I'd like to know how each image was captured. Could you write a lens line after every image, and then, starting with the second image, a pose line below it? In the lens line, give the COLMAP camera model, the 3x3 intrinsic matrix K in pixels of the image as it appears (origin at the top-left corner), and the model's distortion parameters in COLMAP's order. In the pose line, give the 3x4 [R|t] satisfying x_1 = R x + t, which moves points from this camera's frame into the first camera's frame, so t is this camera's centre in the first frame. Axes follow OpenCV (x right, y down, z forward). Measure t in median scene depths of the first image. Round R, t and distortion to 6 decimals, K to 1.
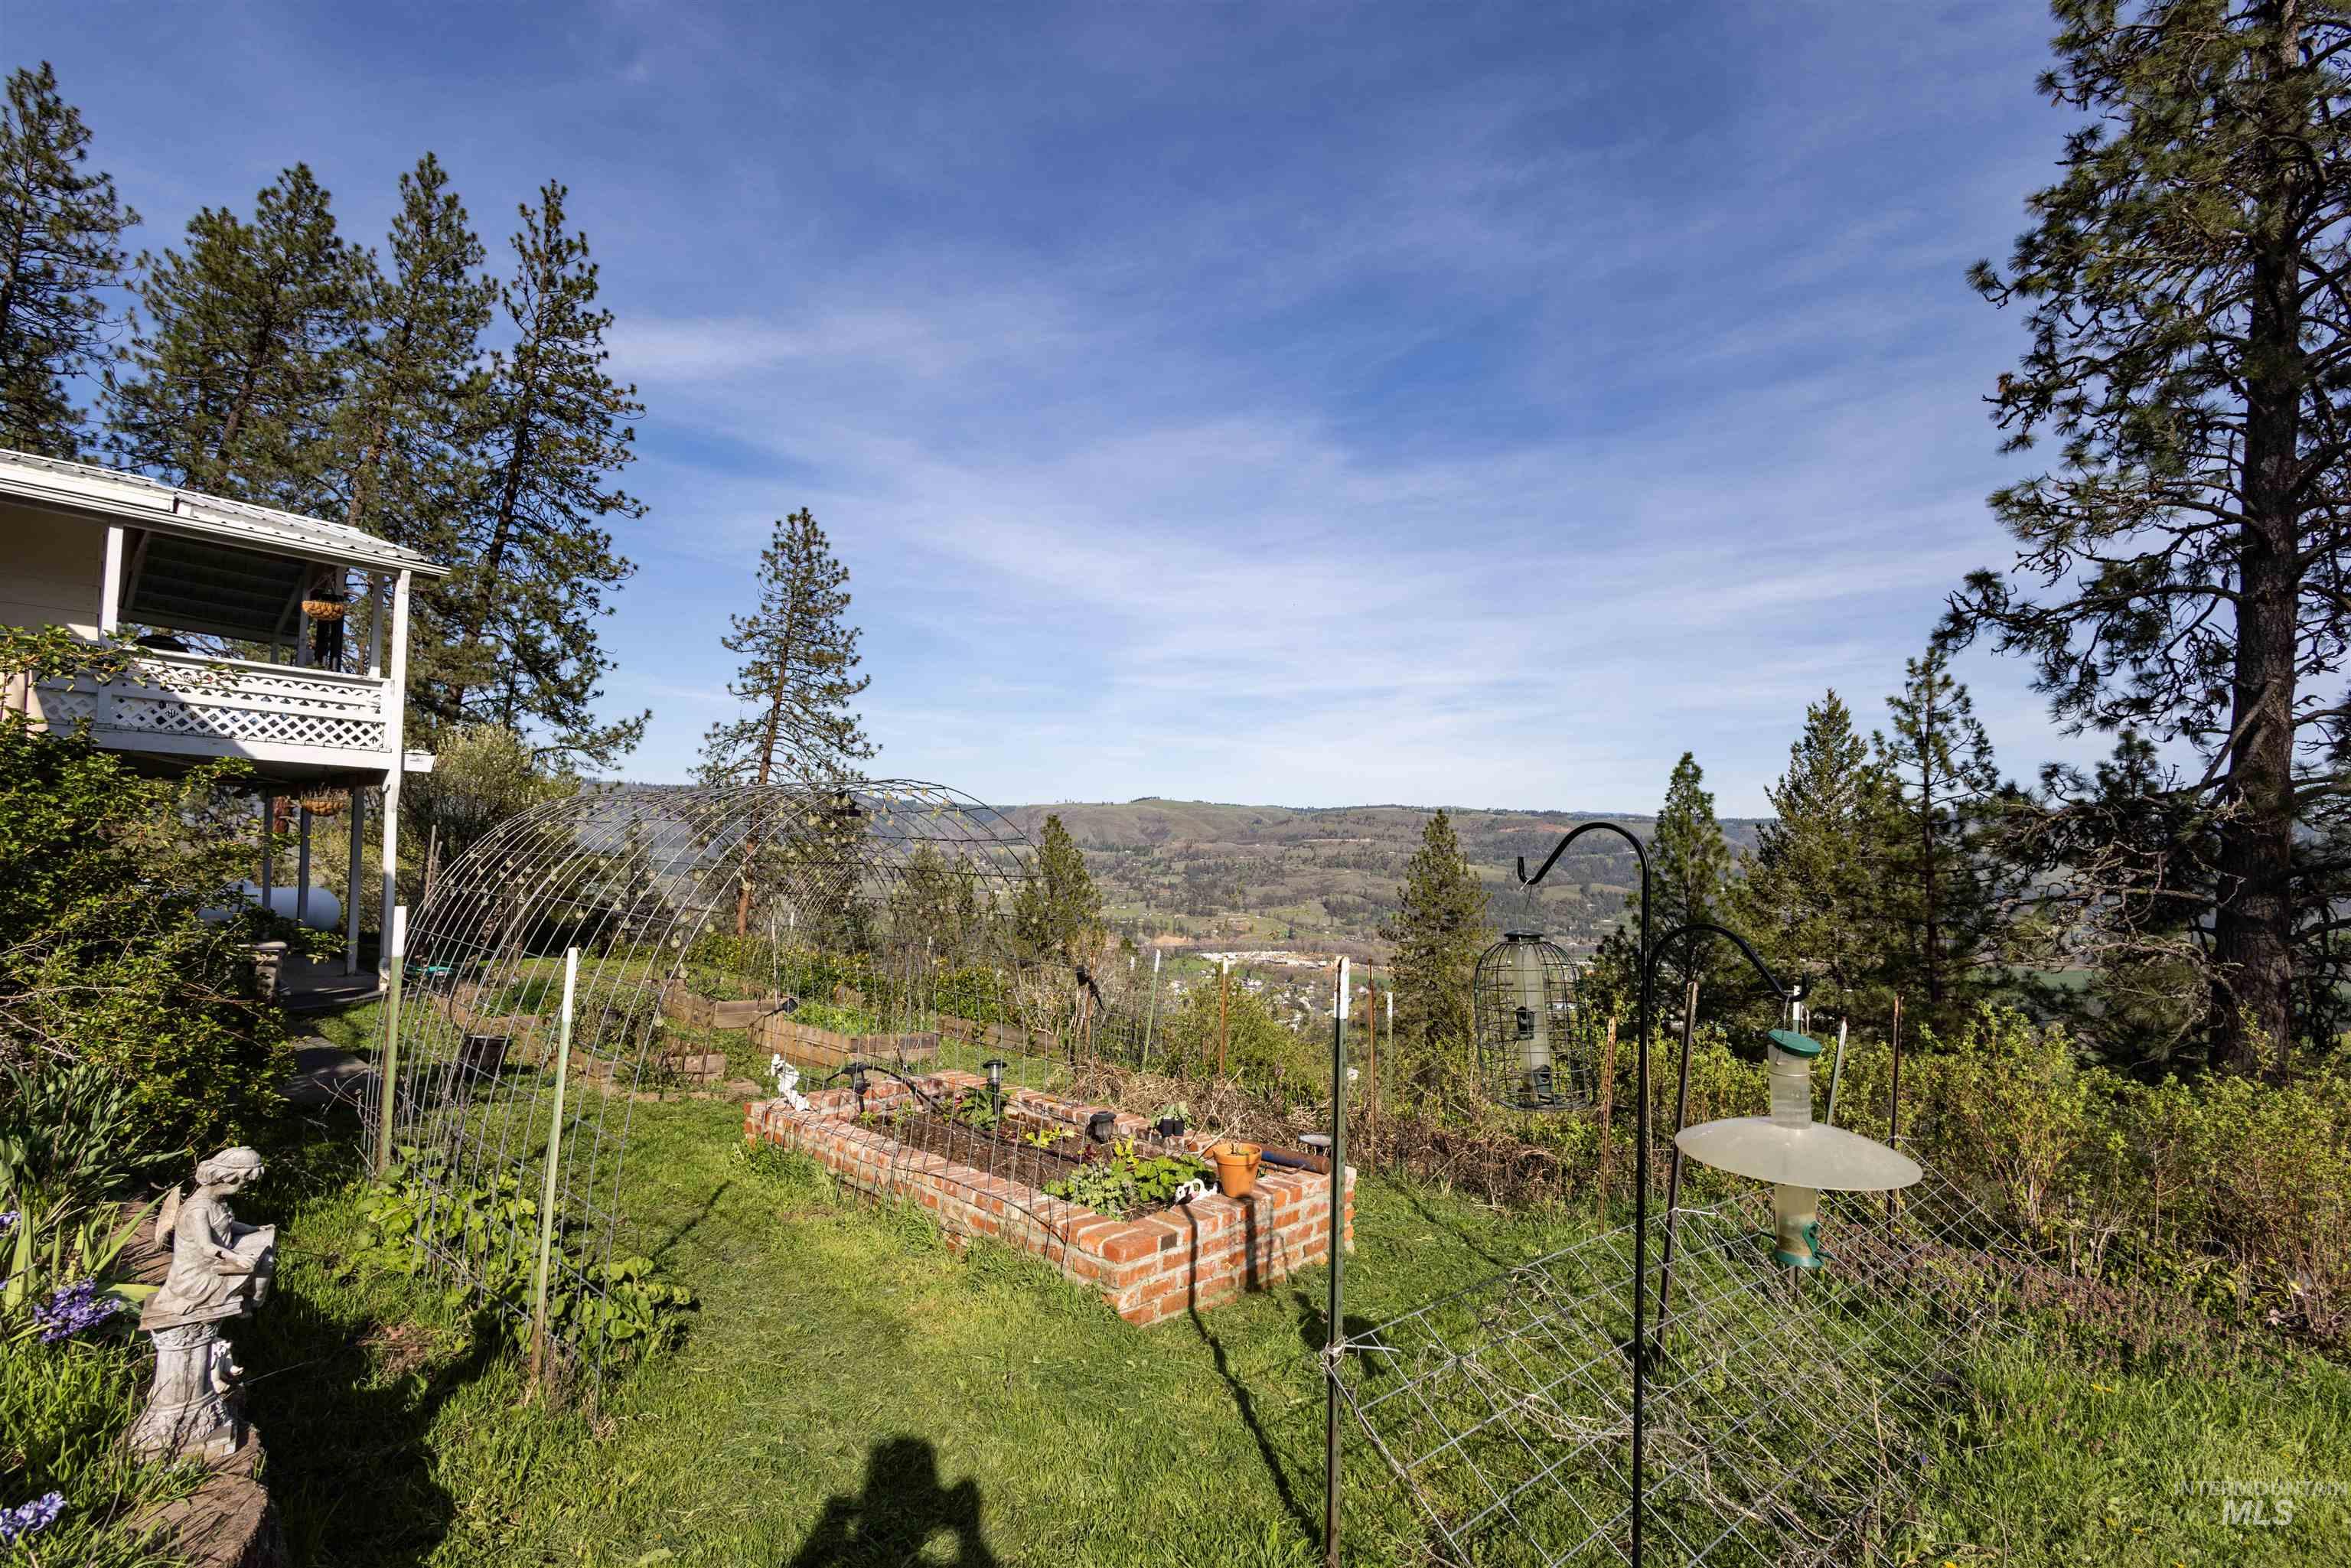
lens RADIAL K [[1074.8, 0, 1162.2], [0, 1074.8, 789.0], [0, 0, 1]] dist [0.001935, 0.003268]
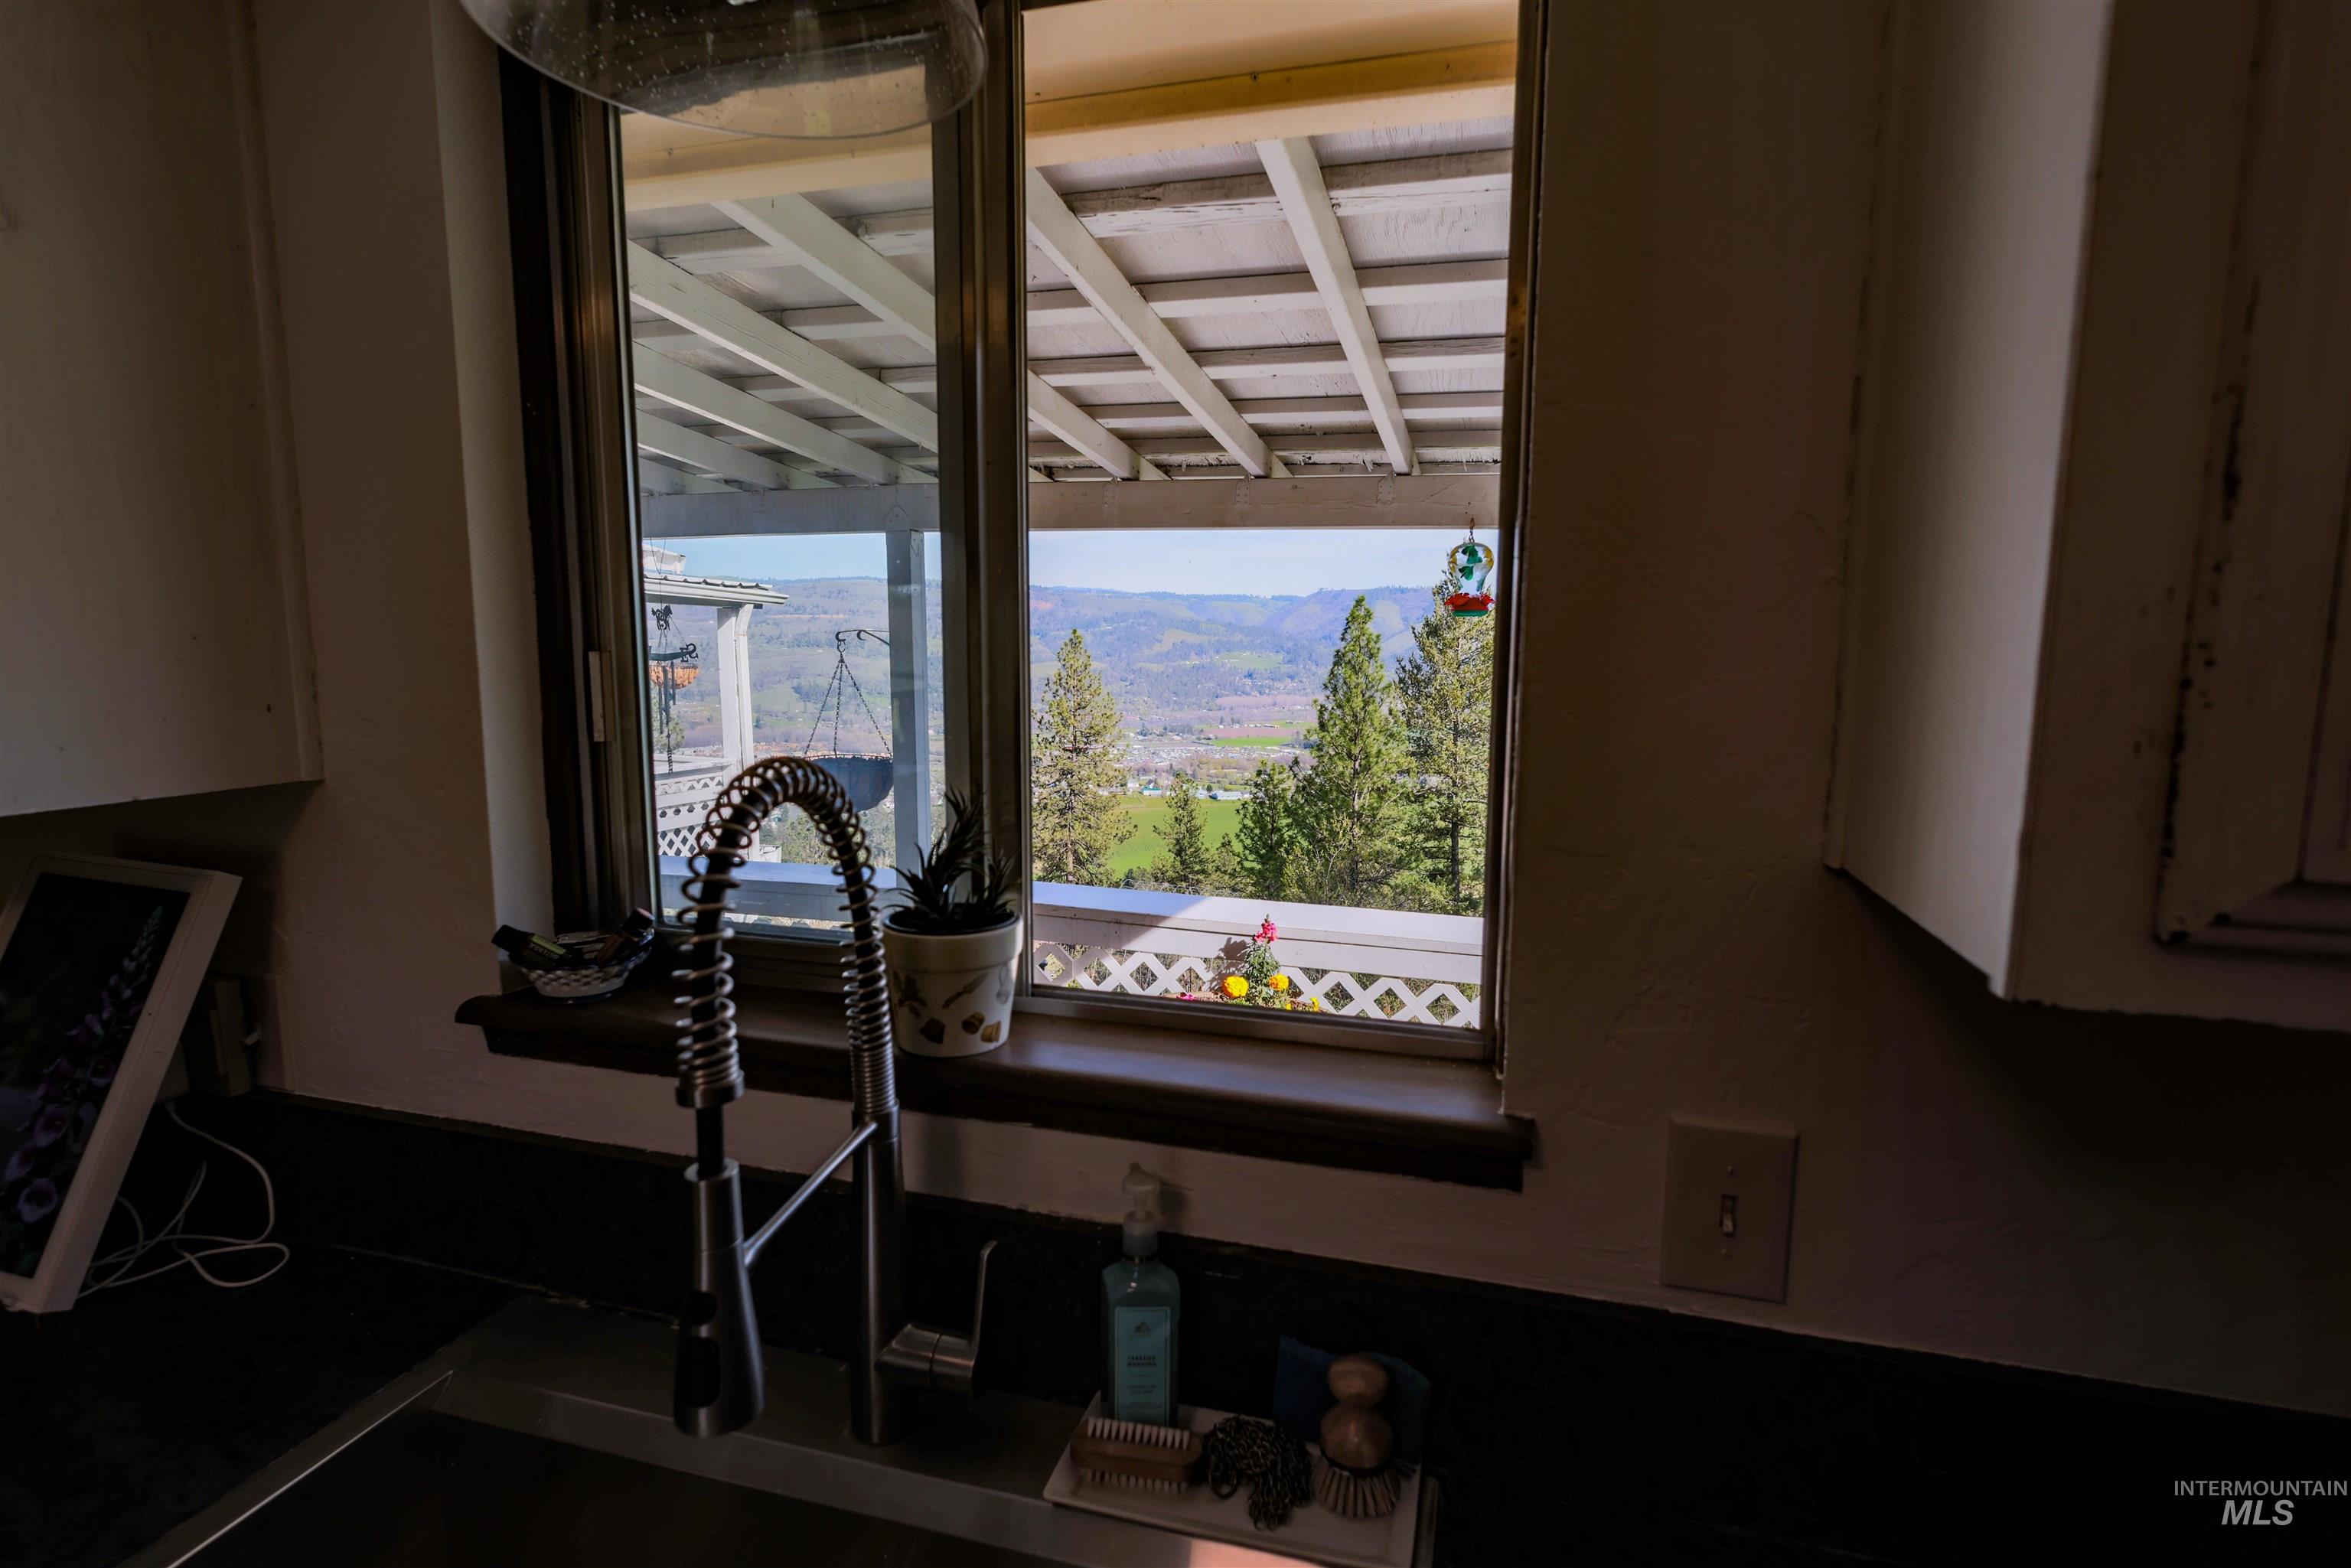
lens RADIAL K [[1148.8, 0, 1178.2], [0, 1148.8, 785.9], [0, 0, 1]] dist [-0.000366, 0.000679]
pose [[0.890011, -0.068974, 0.450692, -0.195110], [-0.019603, 0.981788, 0.188964, -0.058196], [-0.455518, -0.177015, 0.872450, 0.048373]]
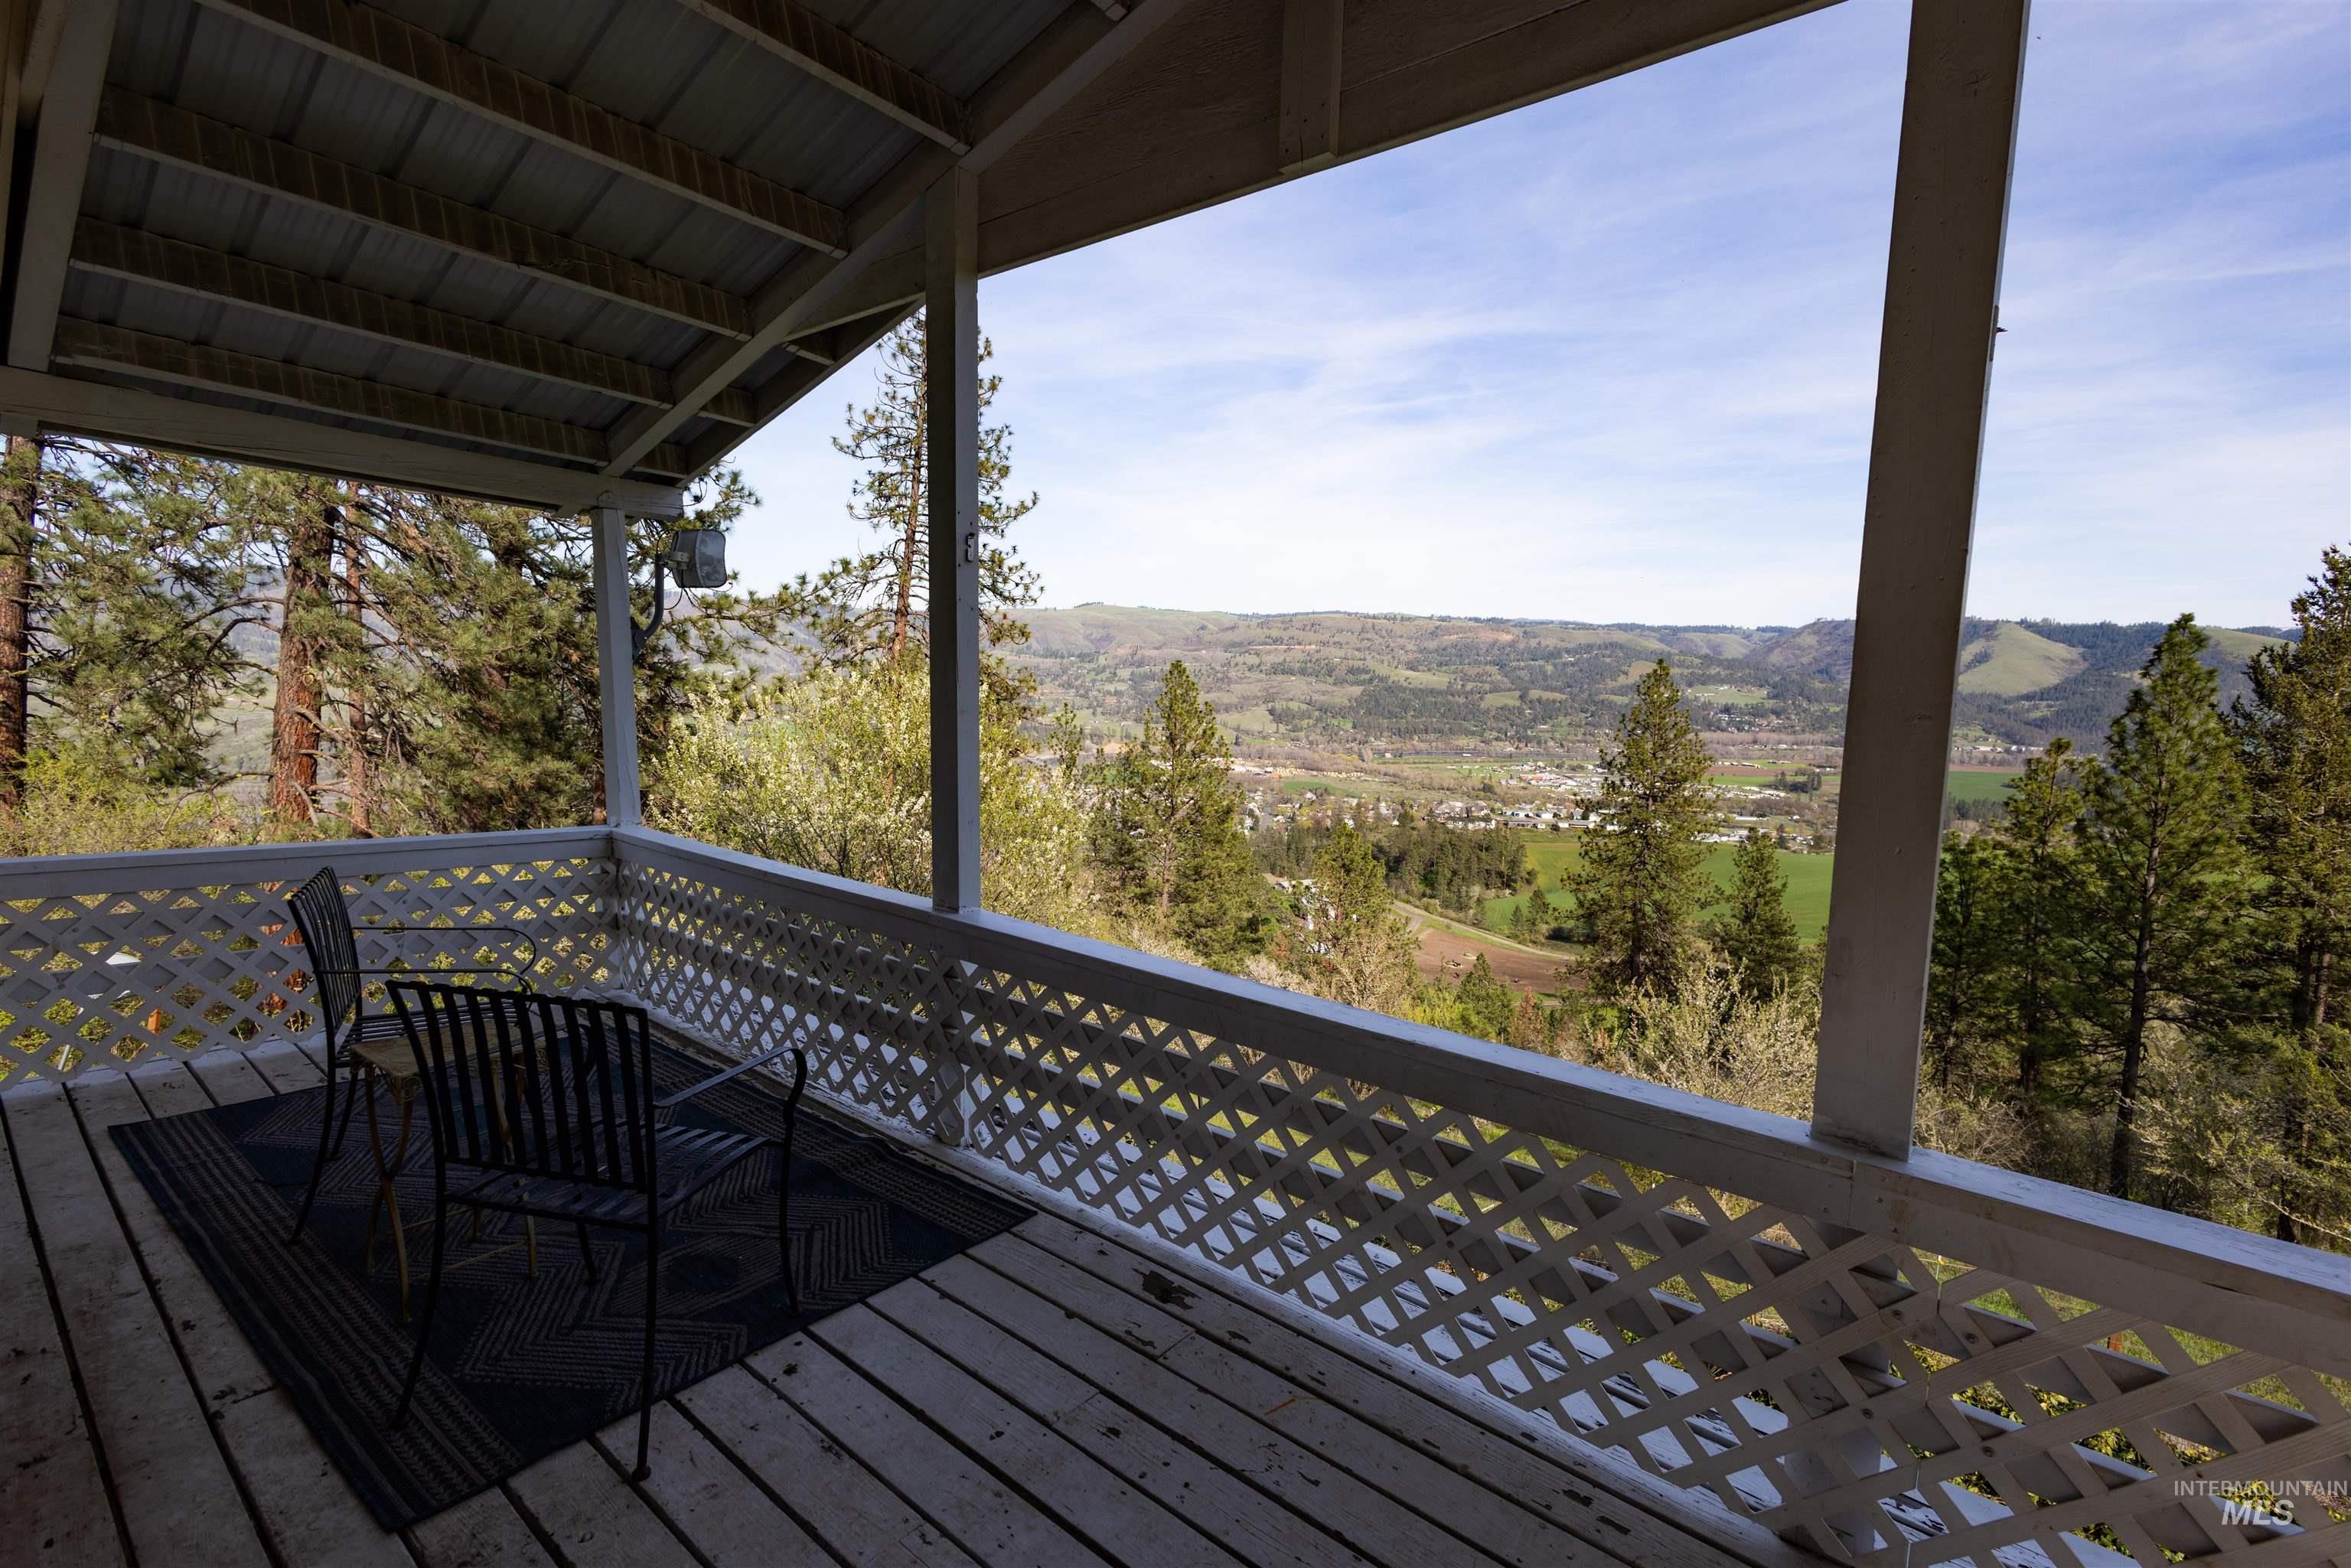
lens RADIAL K [[1074.8, 0, 1169.6], [0, 1074.8, 780.0], [0, 0, 1]] dist [0.001935, 0.003268]
pose [[0.998168, -0.006675, 0.060141, -0.258835], [-0.003679, 0.985366, 0.170415, -0.042948], [-0.060398, -0.170324, 0.983535, 0.272590]]
